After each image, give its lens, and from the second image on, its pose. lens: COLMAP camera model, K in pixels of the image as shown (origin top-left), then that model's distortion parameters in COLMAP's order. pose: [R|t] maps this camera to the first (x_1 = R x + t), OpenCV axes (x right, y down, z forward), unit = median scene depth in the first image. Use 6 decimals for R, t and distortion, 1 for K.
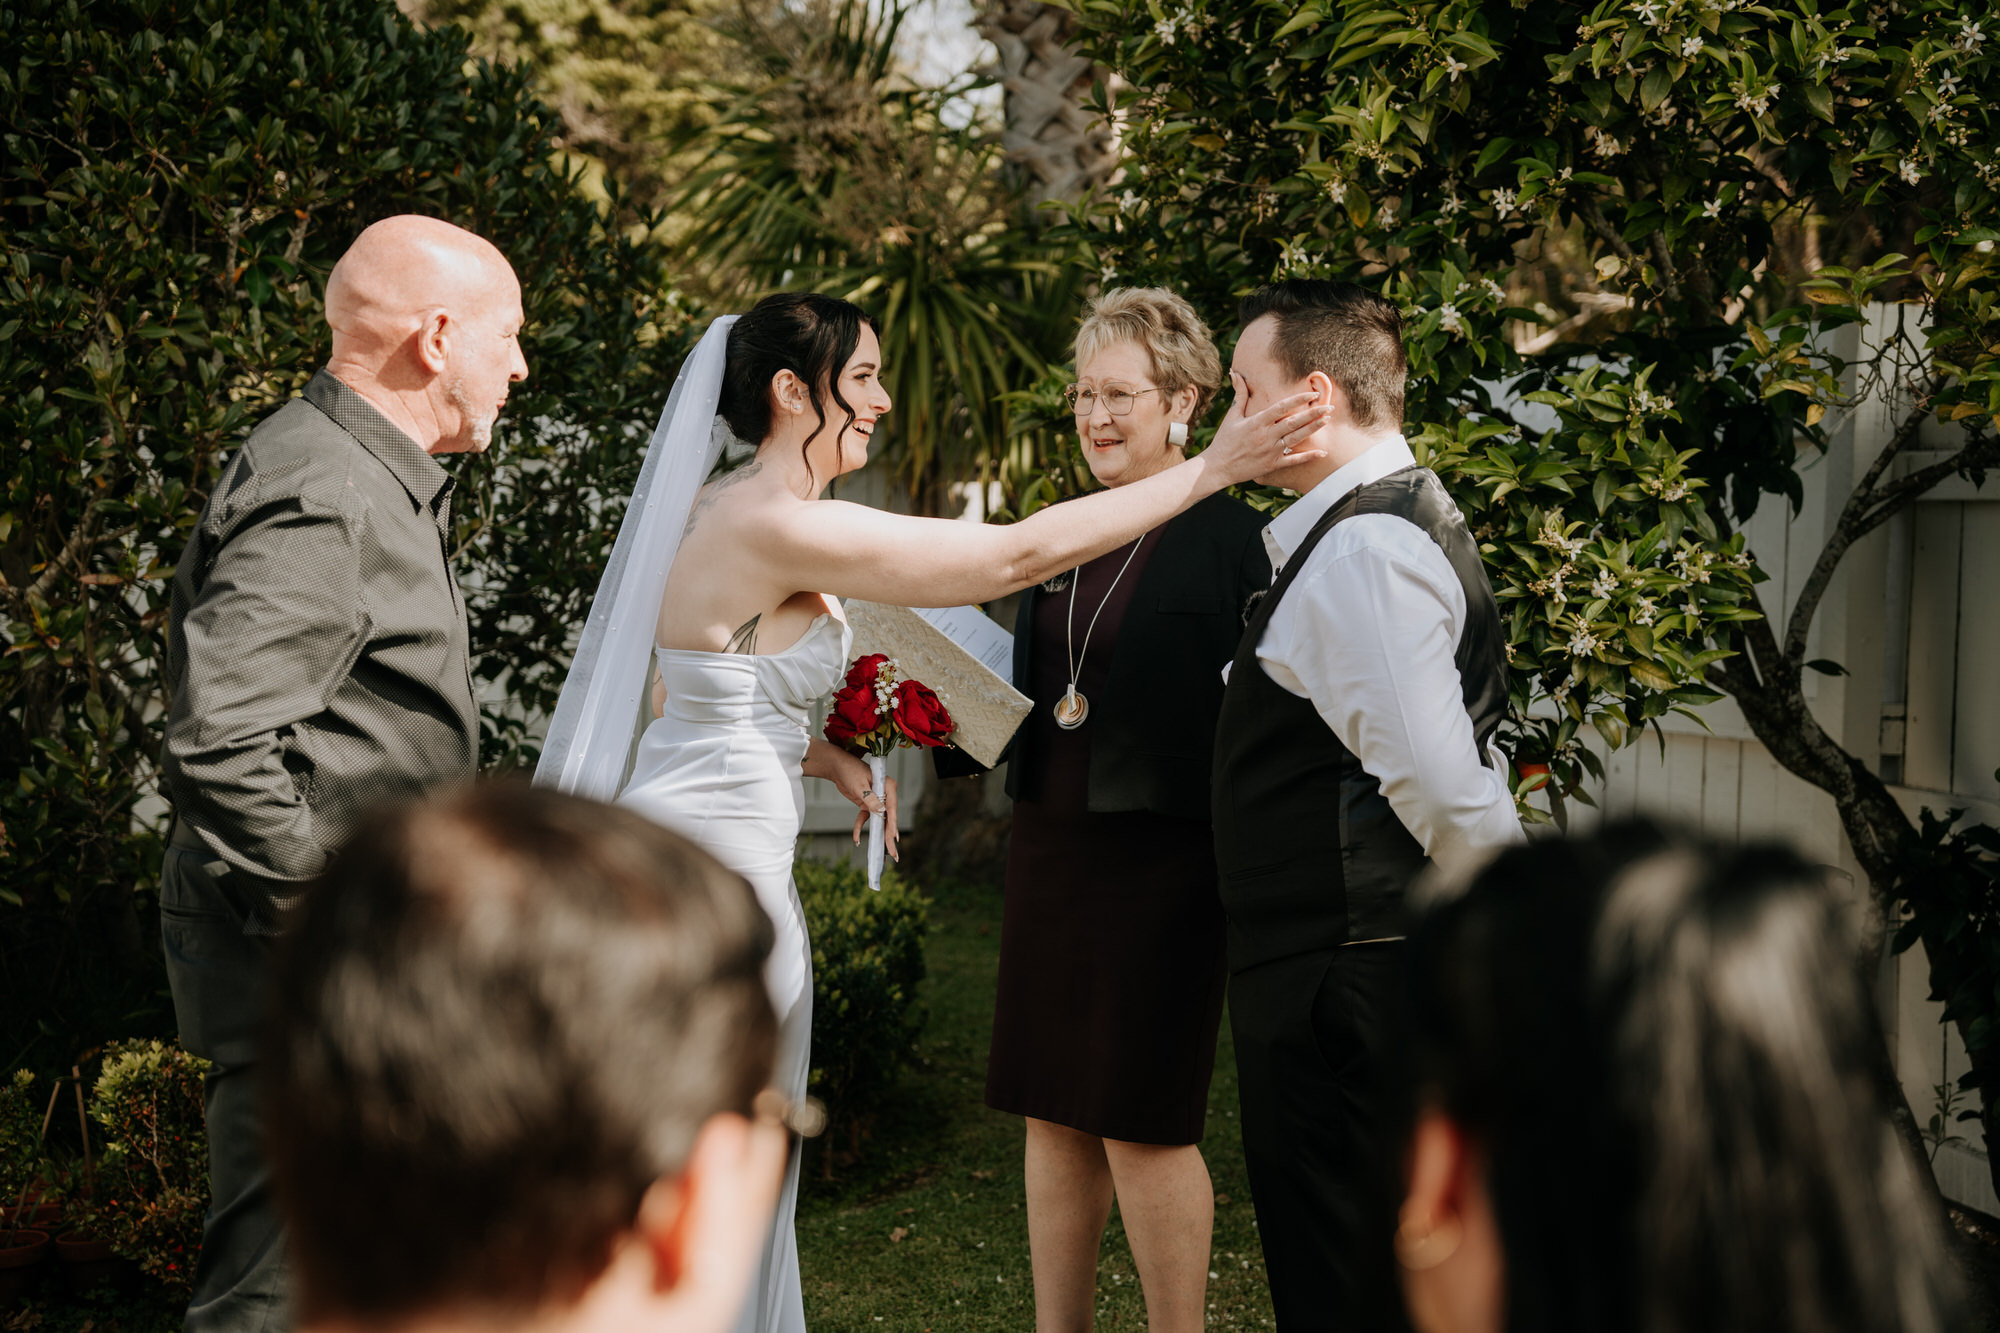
lens RADIAL K [[2890.0, 0, 1000.0], [0, 2890.0, 666.5], [0, 0, 1]] dist [0.193224, 0.052727]
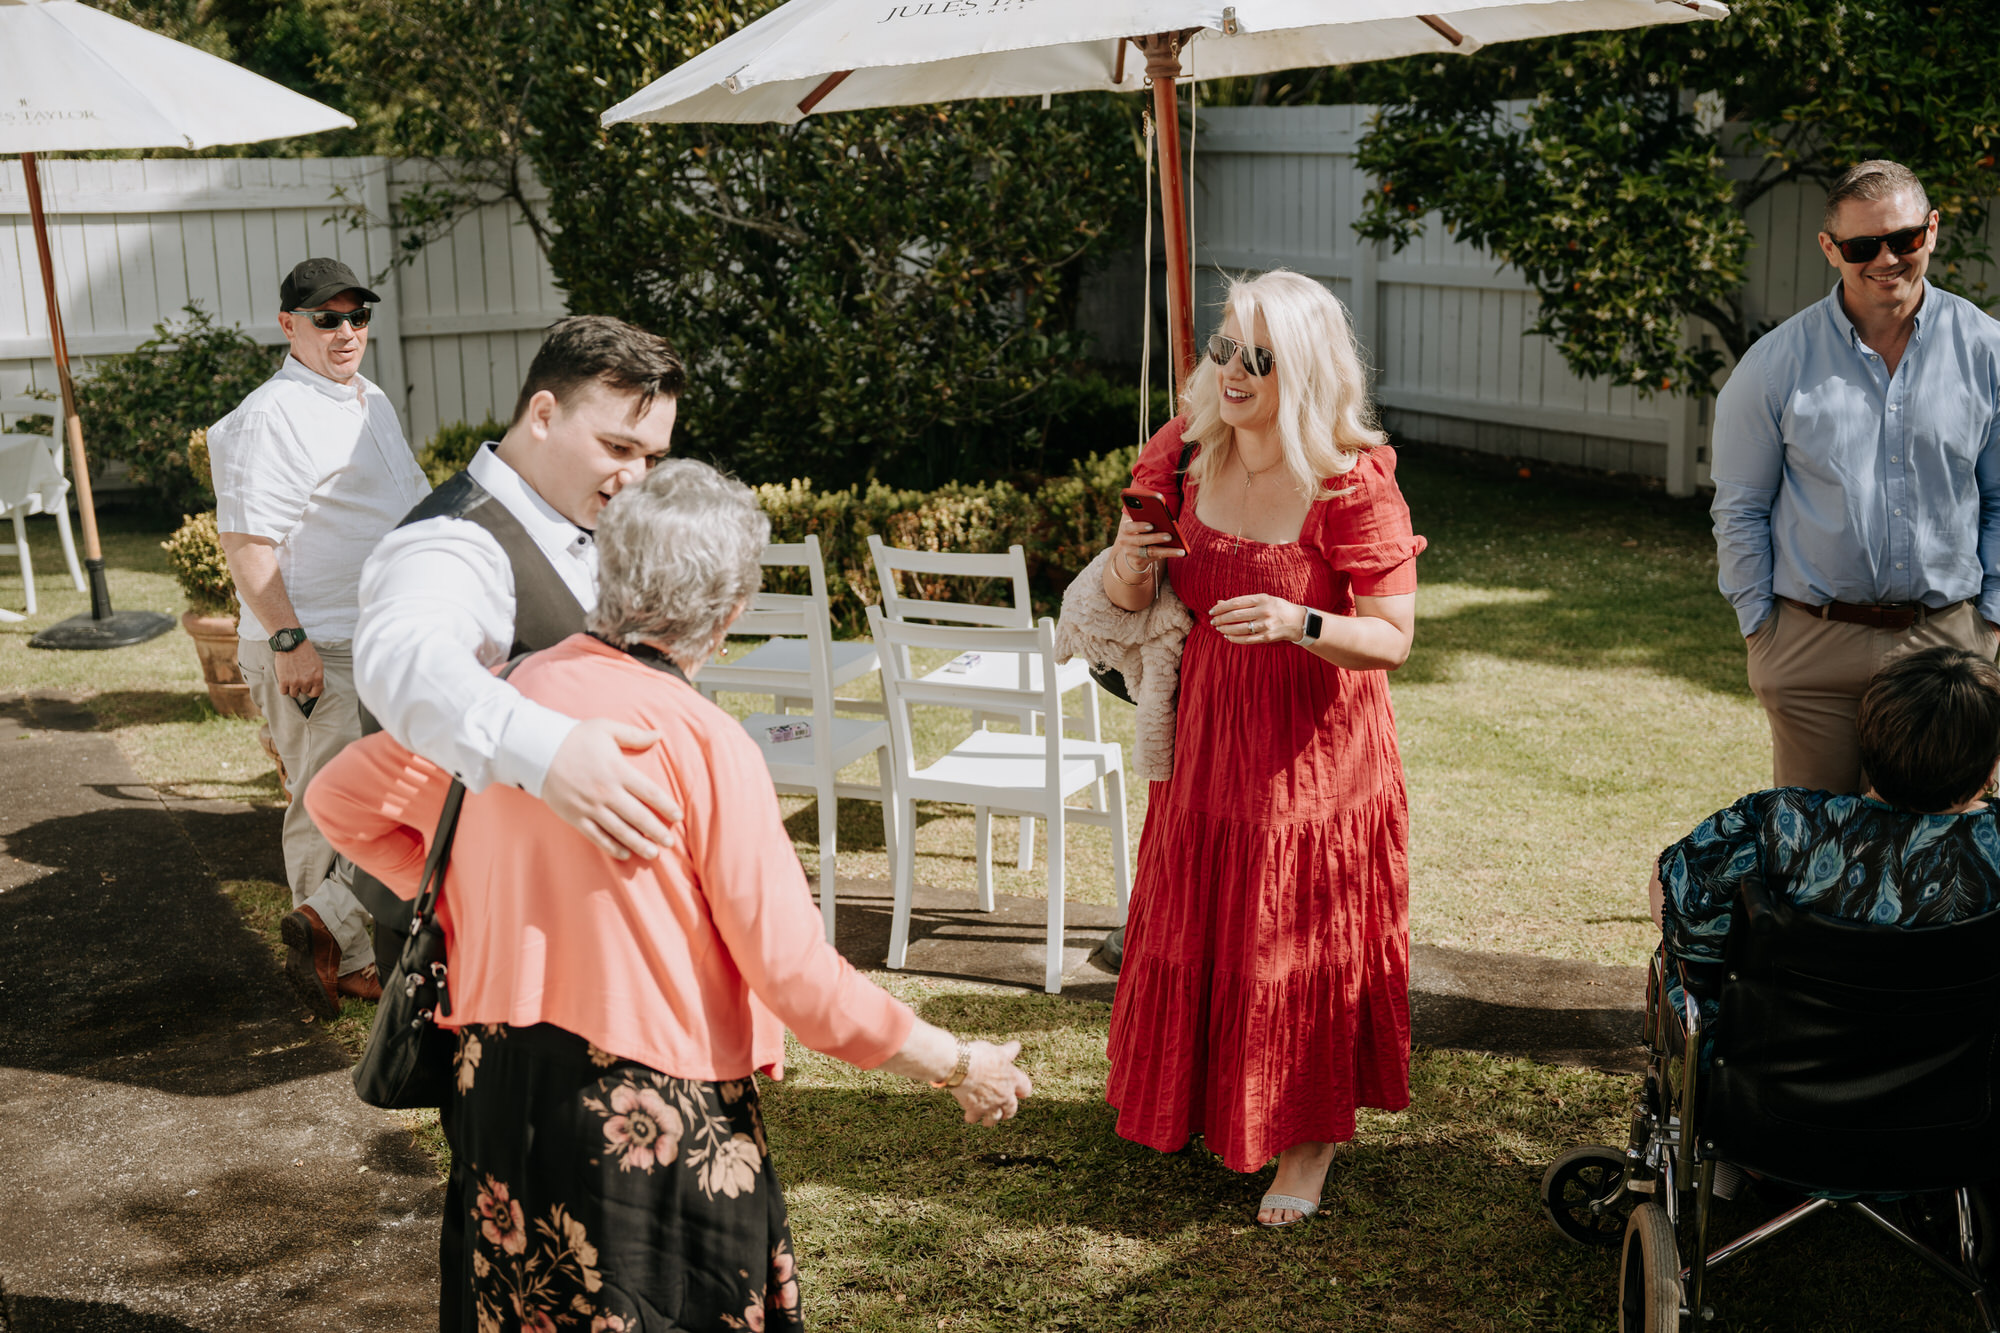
lens RADIAL K [[2412.2, 0, 1000.0], [0, 2412.2, 666.5], [0, 0, 1]] dist [-0.026522, 0.461891]
pose [[0.970091, -0.098785, 0.221733, -0.849814], [0.058041, 0.981348, 0.183270, -0.082180], [-0.235701, -0.164919, 0.957730, -0.874133]]
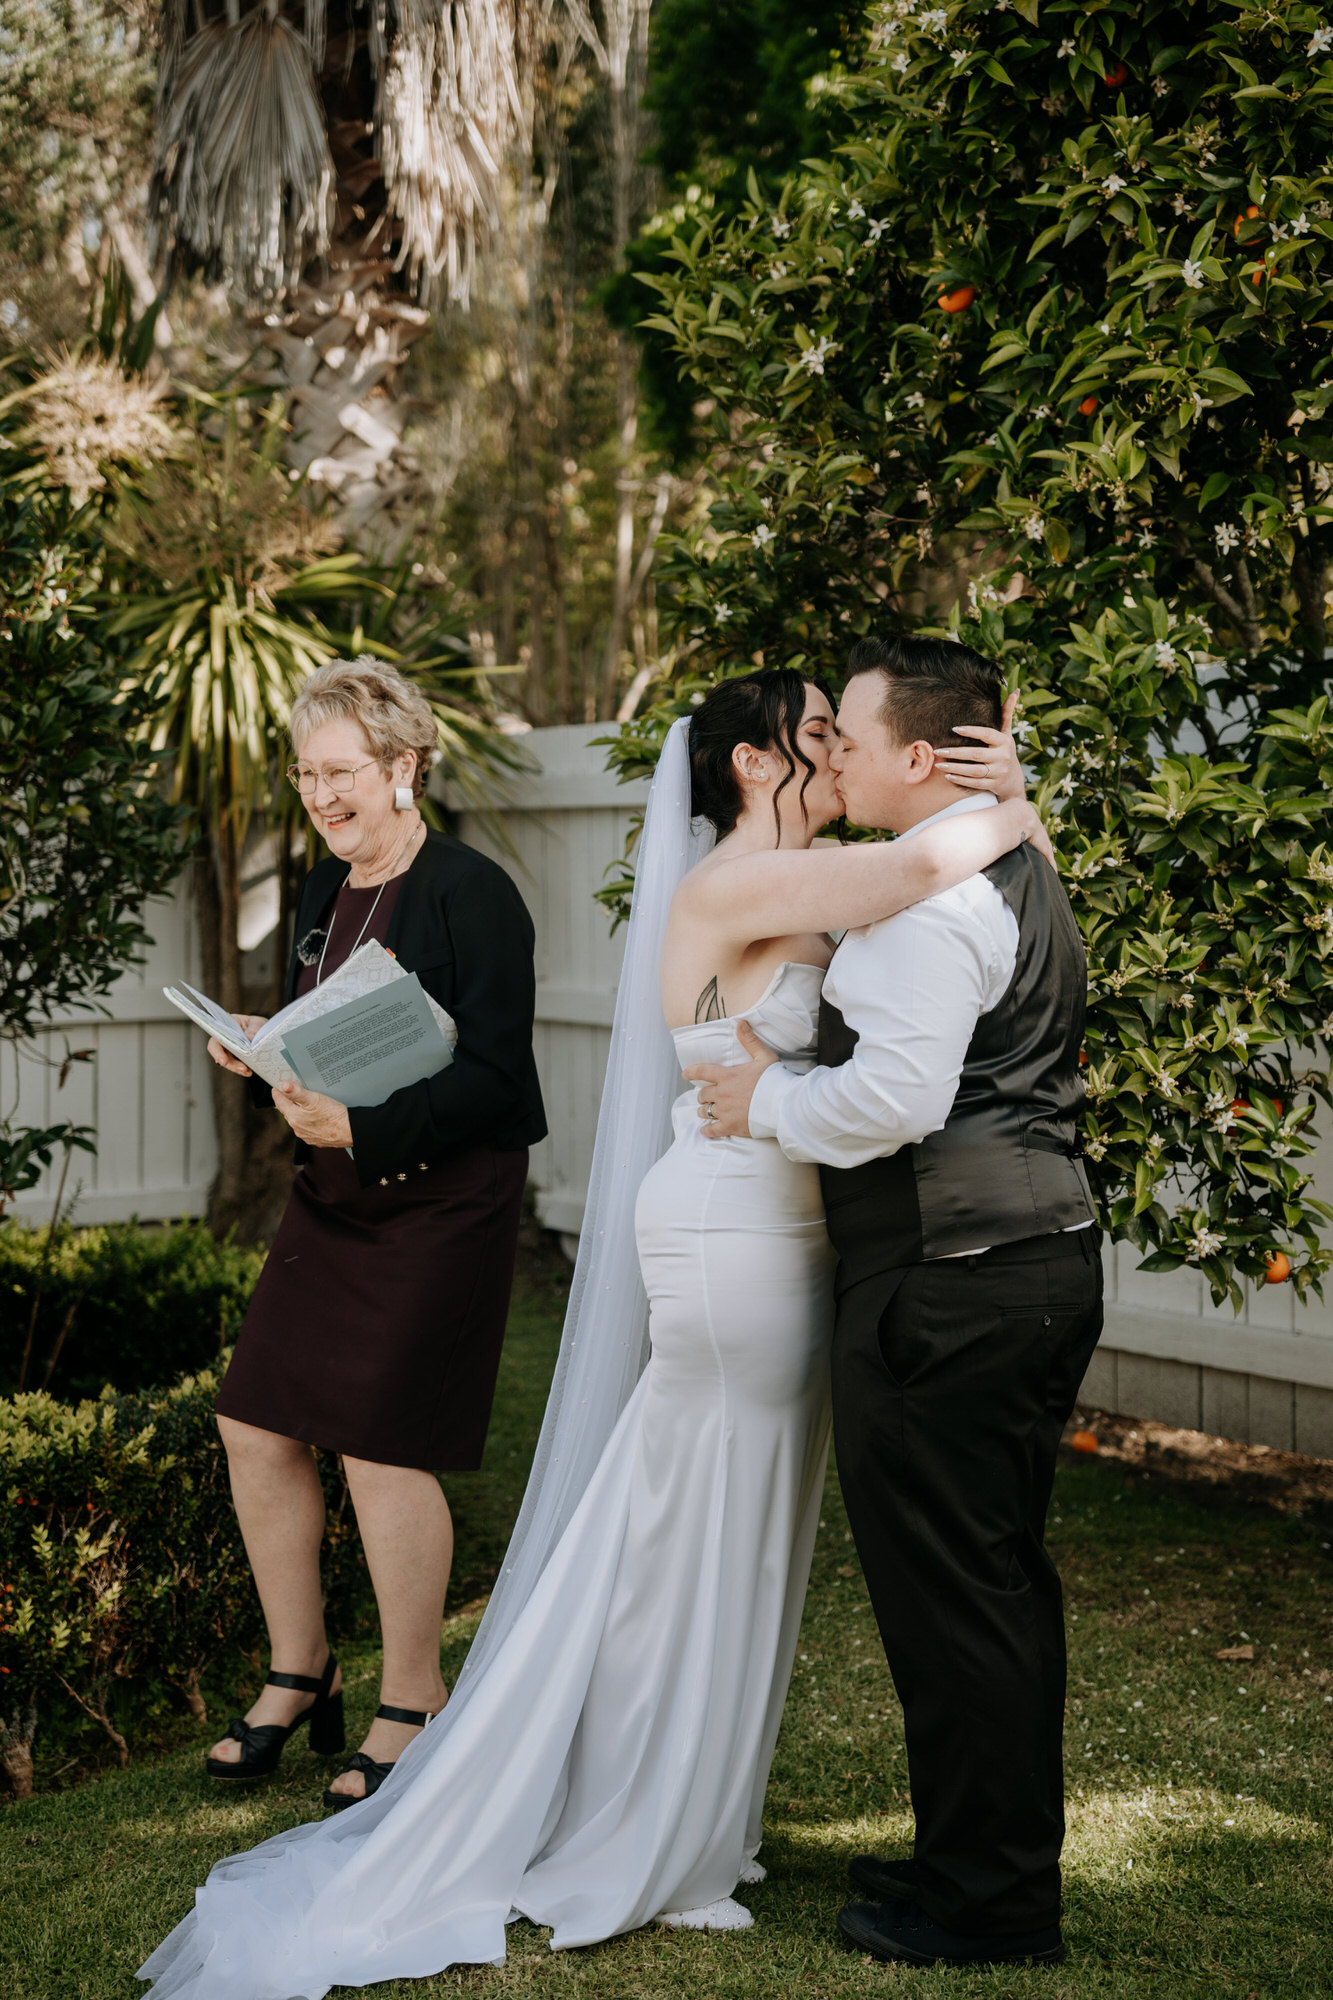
lens RADIAL K [[3215.6, 0, 666.5], [0, 3215.6, 1000.0], [0, 0, 1]] dist [0.226767, 0.824289]
pose [[0.970301, -0.041035, 0.238396, -0.288400], [0.042459, 0.999098, -0.000838, -0.008376], [-0.238146, 0.010935, 0.971168, -0.034409]]
